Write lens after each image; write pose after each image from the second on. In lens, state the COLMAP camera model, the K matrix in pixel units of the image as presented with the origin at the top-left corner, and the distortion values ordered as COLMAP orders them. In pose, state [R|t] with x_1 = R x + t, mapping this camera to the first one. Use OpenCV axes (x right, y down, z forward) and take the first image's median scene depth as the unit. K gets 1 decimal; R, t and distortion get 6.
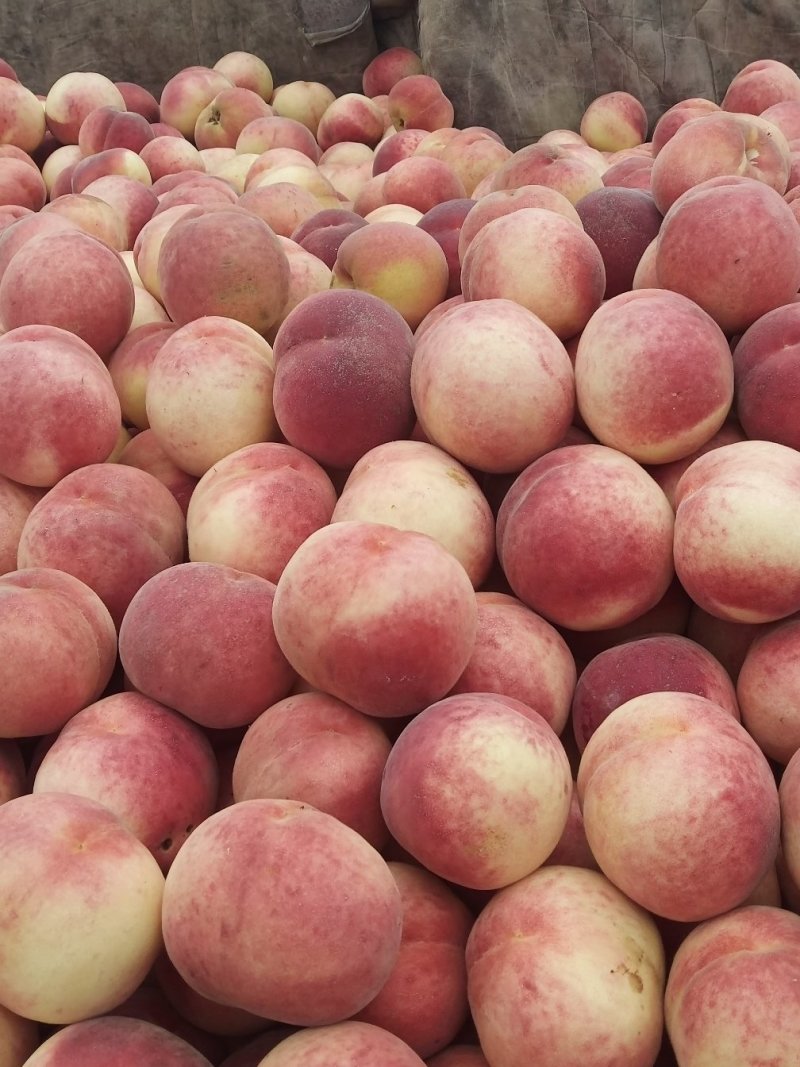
lens RADIAL K [[1228.2, 0, 400.0], [0, 1228.2, 533.5], [0, 0, 1]] dist [0.045829, -0.226315]
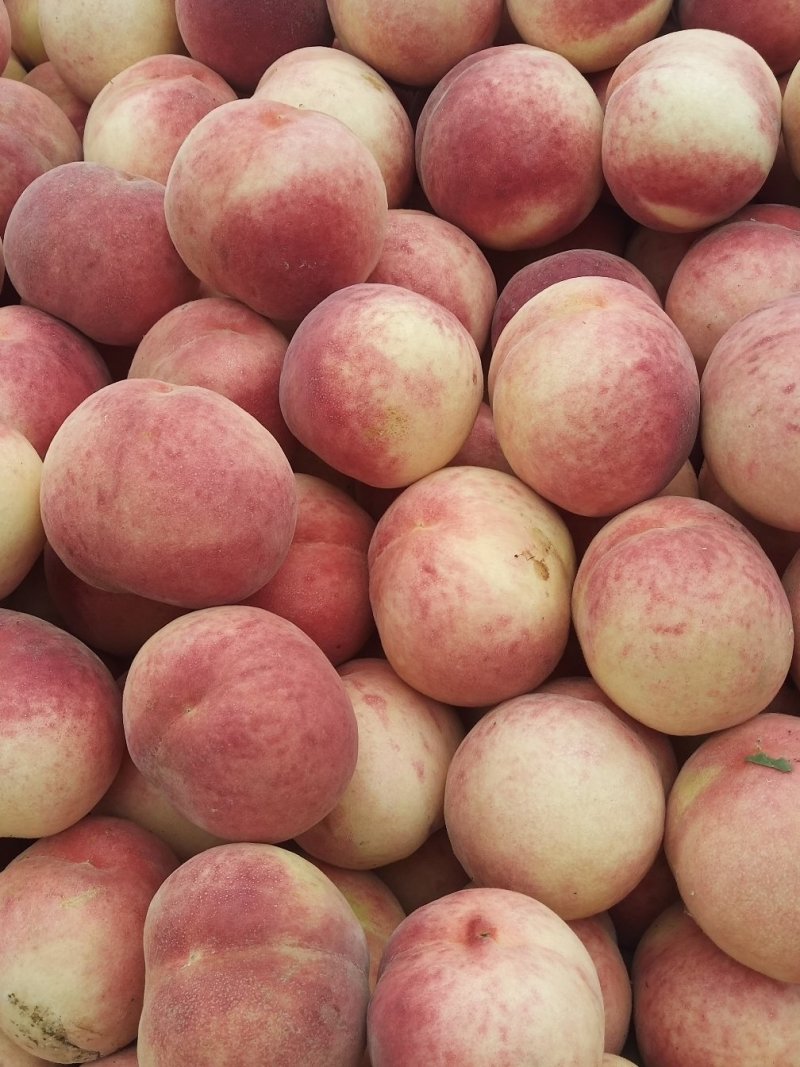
lens RADIAL K [[1224.9, 0, 400.0], [0, 1224.9, 533.5], [0, 0, 1]] dist [-0.017311, -0.049636]
pose [[0.999605, 0.005283, 0.027587, 0.051414], [-0.009091, 0.990138, 0.139804, 0.189998], [-0.026576, -0.139999, 0.989795, 0.060056]]
